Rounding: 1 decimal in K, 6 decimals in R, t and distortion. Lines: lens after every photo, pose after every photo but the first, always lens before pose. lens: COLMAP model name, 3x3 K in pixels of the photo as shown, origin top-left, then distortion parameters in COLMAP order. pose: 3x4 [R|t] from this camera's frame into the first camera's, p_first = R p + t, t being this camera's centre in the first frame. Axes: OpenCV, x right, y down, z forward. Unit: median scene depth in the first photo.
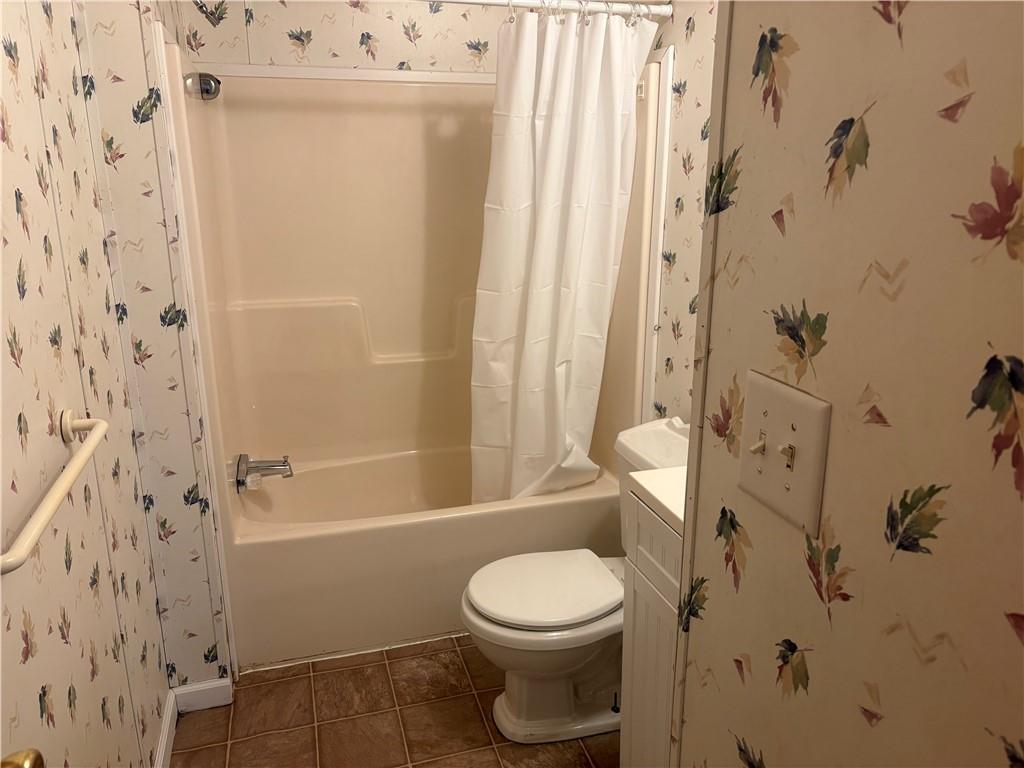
lens RADIAL K [[776.2, 0, 517.3], [0, 776.2, 387.6], [0, 0, 1]] dist [0.032676, -0.035852]
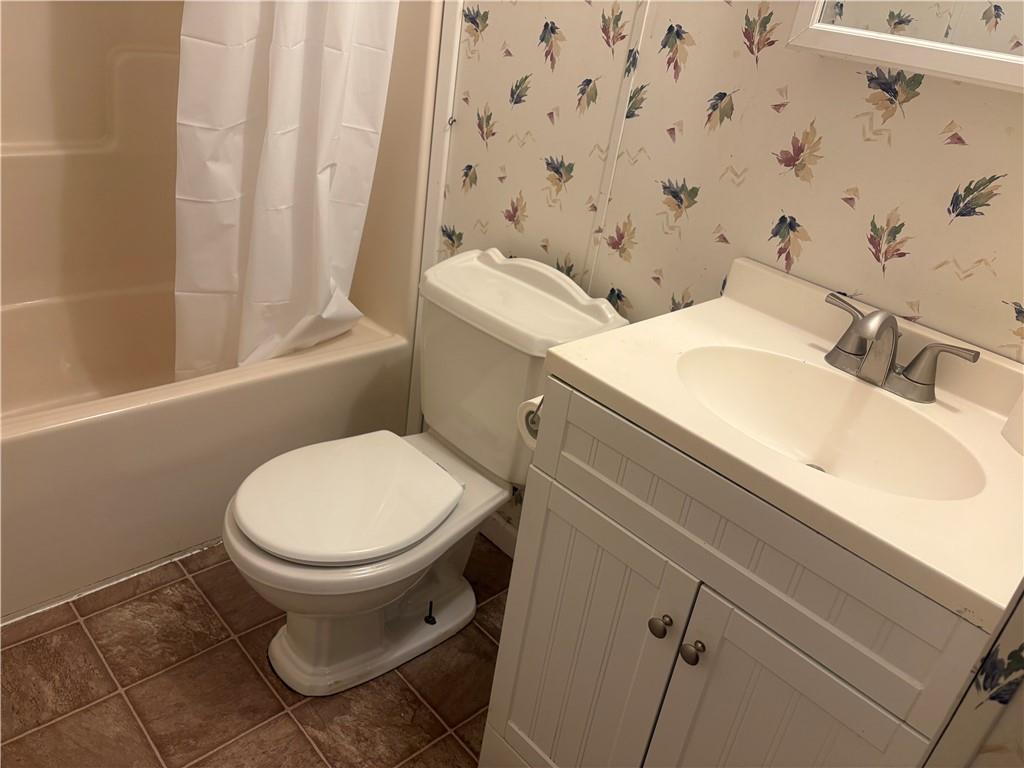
lens RADIAL K [[776.2, 0, 514.4], [0, 776.2, 389.9], [0, 0, 1]] dist [0.032676, -0.035852]
pose [[0.886349, -0.096700, 0.452808, -0.122525], [-0.016398, 0.970779, 0.239414, -0.008850], [-0.462727, -0.219630, 0.858863, 0.291074]]
